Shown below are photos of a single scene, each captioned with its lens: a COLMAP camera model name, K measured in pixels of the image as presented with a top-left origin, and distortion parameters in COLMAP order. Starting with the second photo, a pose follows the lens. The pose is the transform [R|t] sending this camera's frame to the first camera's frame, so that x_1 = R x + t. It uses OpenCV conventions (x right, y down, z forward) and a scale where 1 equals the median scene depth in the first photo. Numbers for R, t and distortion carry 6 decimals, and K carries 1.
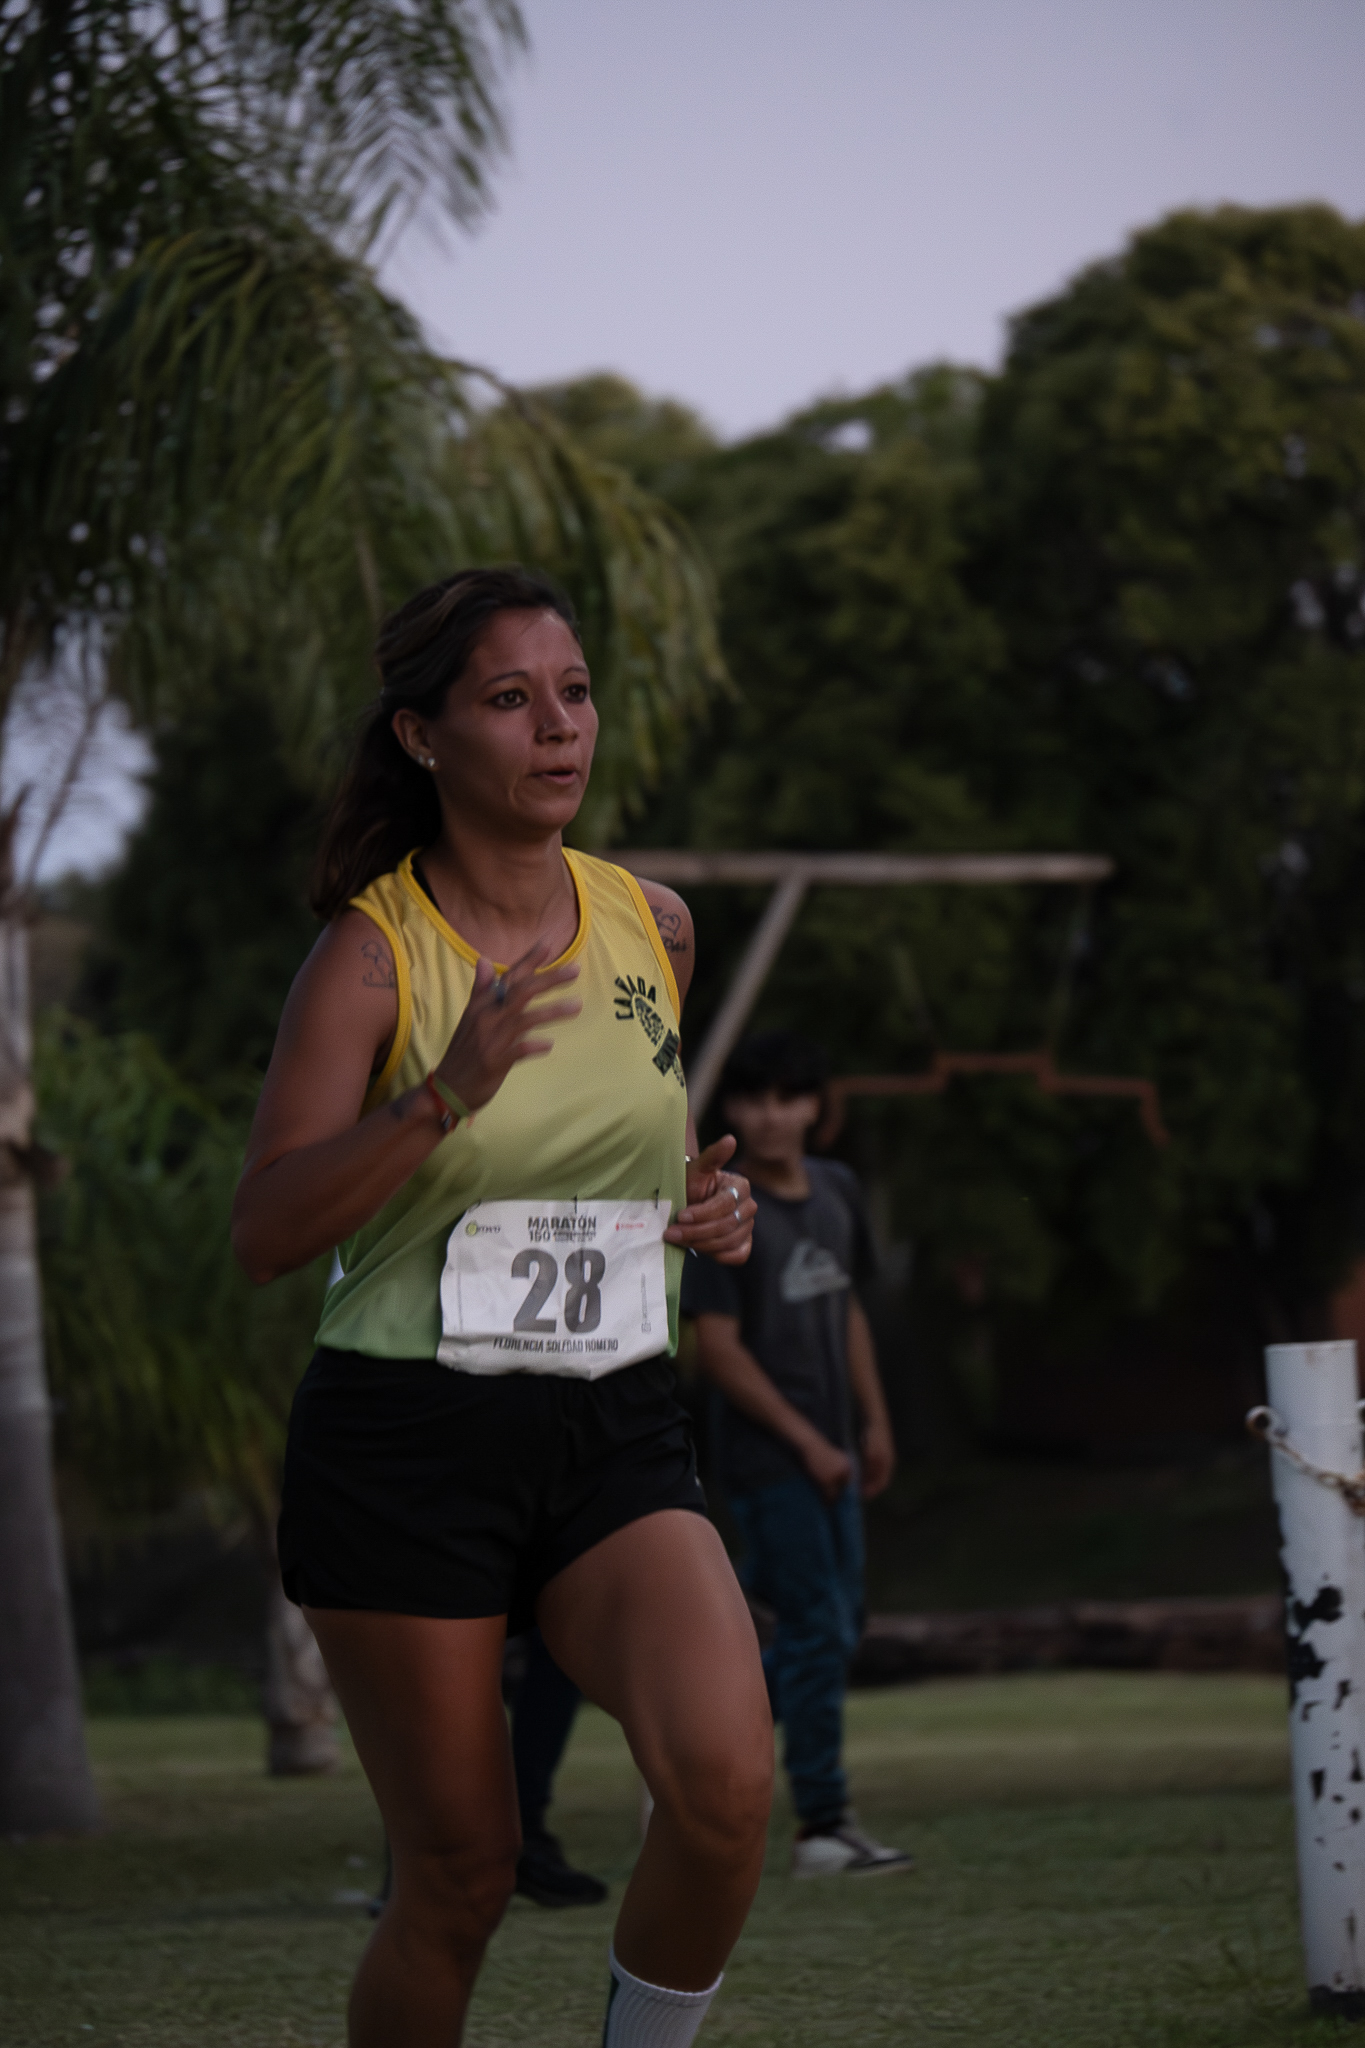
lens RADIAL K [[11719.4, 0, 682.3], [0, 11719.4, 1028.4], [0, 0, 1]] dist [0.094130, 0.000000]
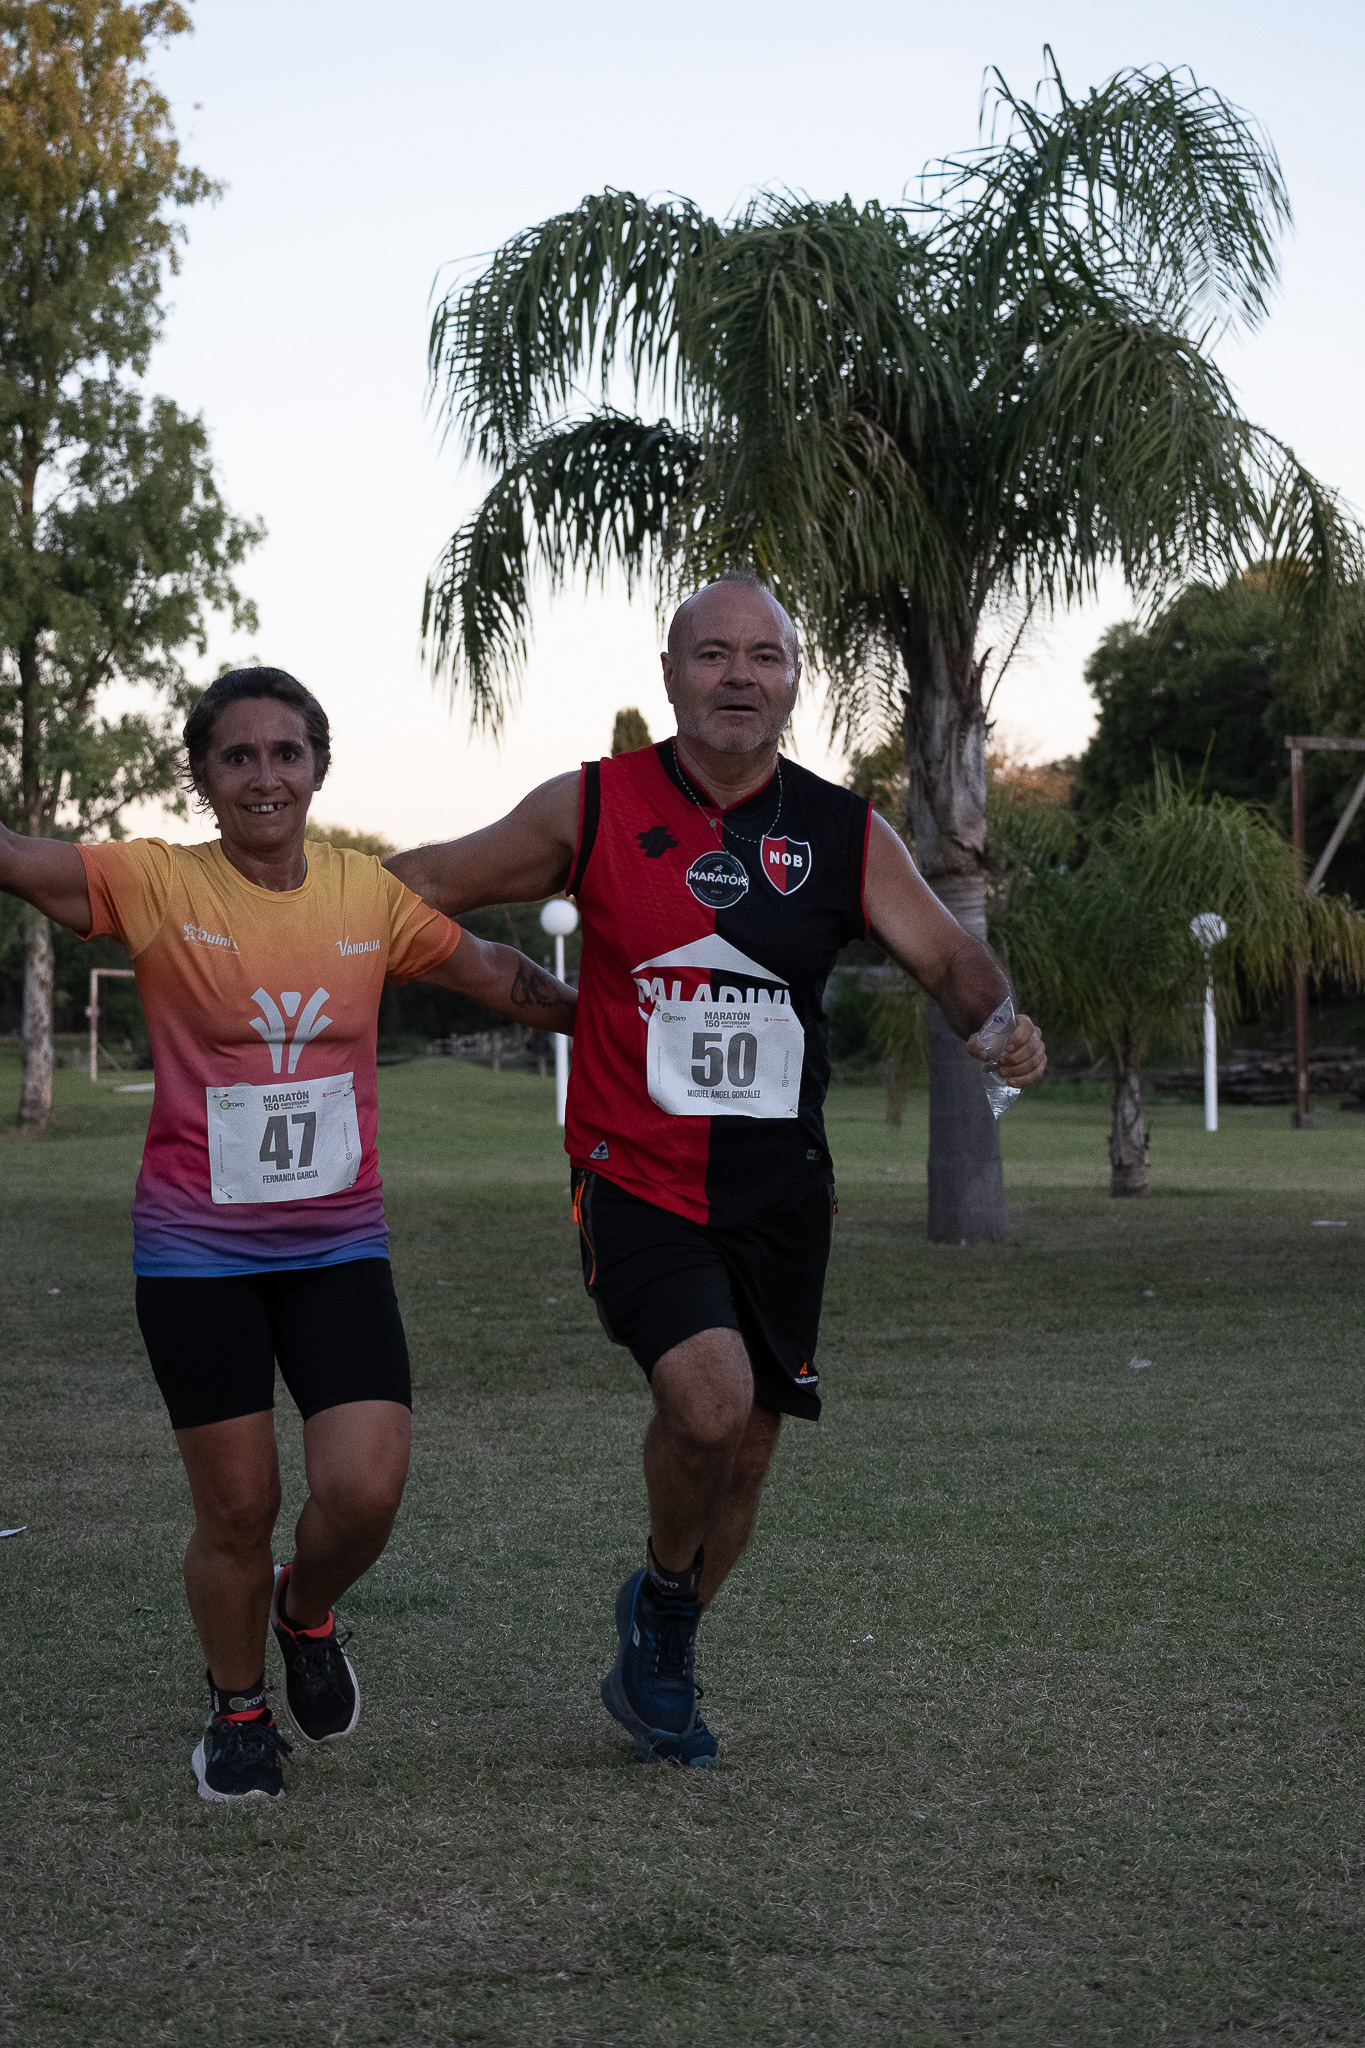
lens RADIAL K [[4428.9, 0, 679.5], [0, 4428.9, 1026.5], [0, 0, 1]] dist [-0.036902, 0.000000]
pose [[0.989624, 0.037985, -0.138571, -0.007709], [-0.031479, 0.998310, 0.048850, 0.005239], [0.140193, -0.043981, 0.989147, 0.336281]]
